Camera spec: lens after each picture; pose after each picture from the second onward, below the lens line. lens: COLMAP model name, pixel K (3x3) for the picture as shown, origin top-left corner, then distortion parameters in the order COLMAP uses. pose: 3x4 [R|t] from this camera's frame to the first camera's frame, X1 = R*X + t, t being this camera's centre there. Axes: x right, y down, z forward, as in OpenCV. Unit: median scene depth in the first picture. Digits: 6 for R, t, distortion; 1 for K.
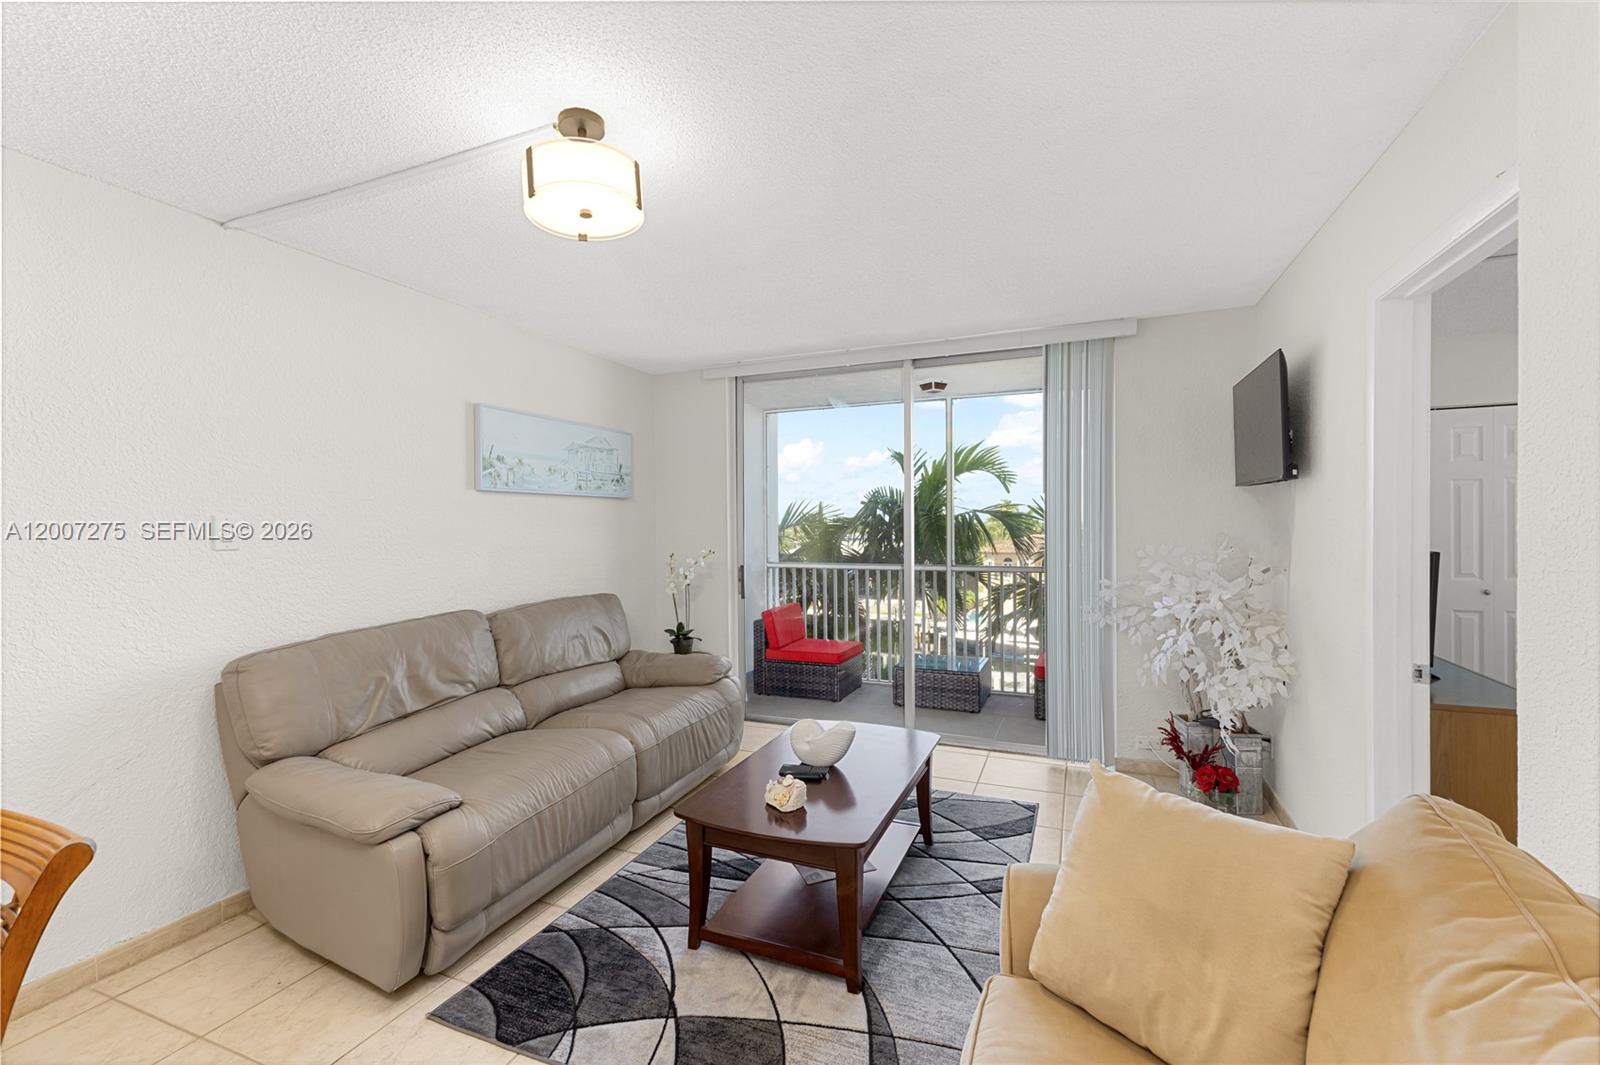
lens RADIAL K [[690.1, 0, 792.6], [0, 690.1, 524.1], [0, 0, 1]] dist [0.010351, 0.000009]
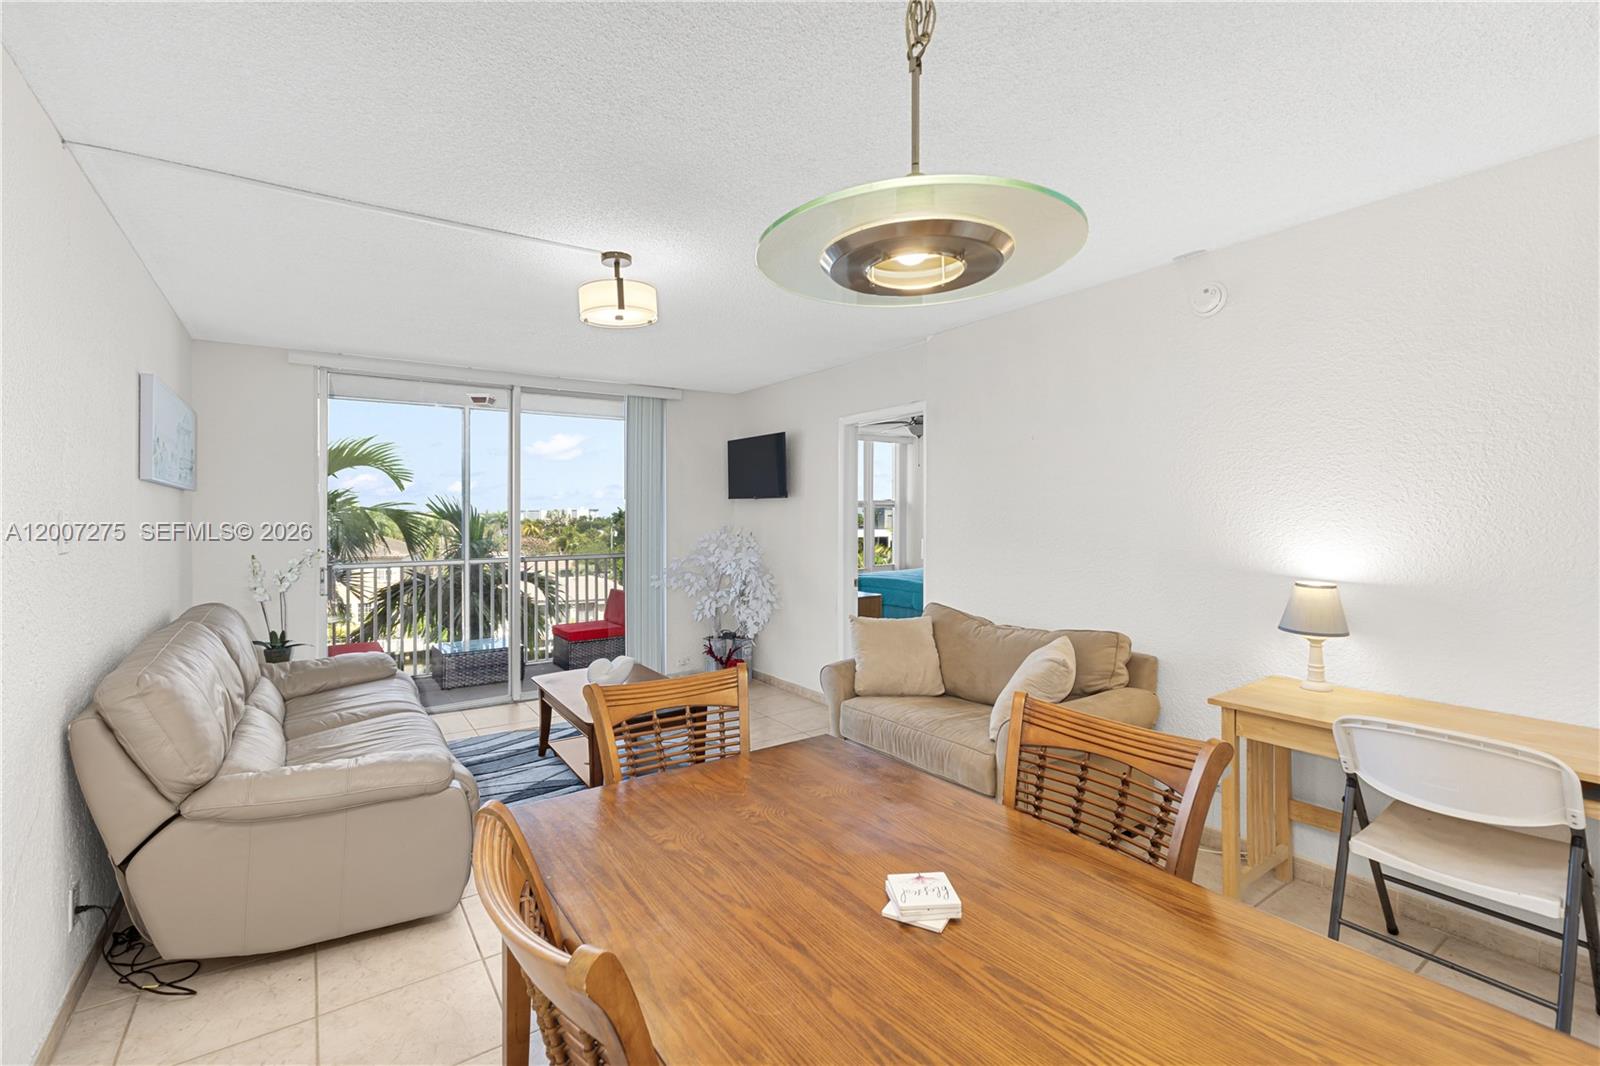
lens RADIAL K [[708.0, 0, 801.6], [0, 708.0, 521.0], [0, 0, 1]] dist [-0.001275, 0.000138]
pose [[0.538491, -0.001968, 0.842629, -0.700001], [0.004357, 0.999990, -0.000448, 0.002729], [-0.842620, 0.003913, 0.538494, -0.091114]]
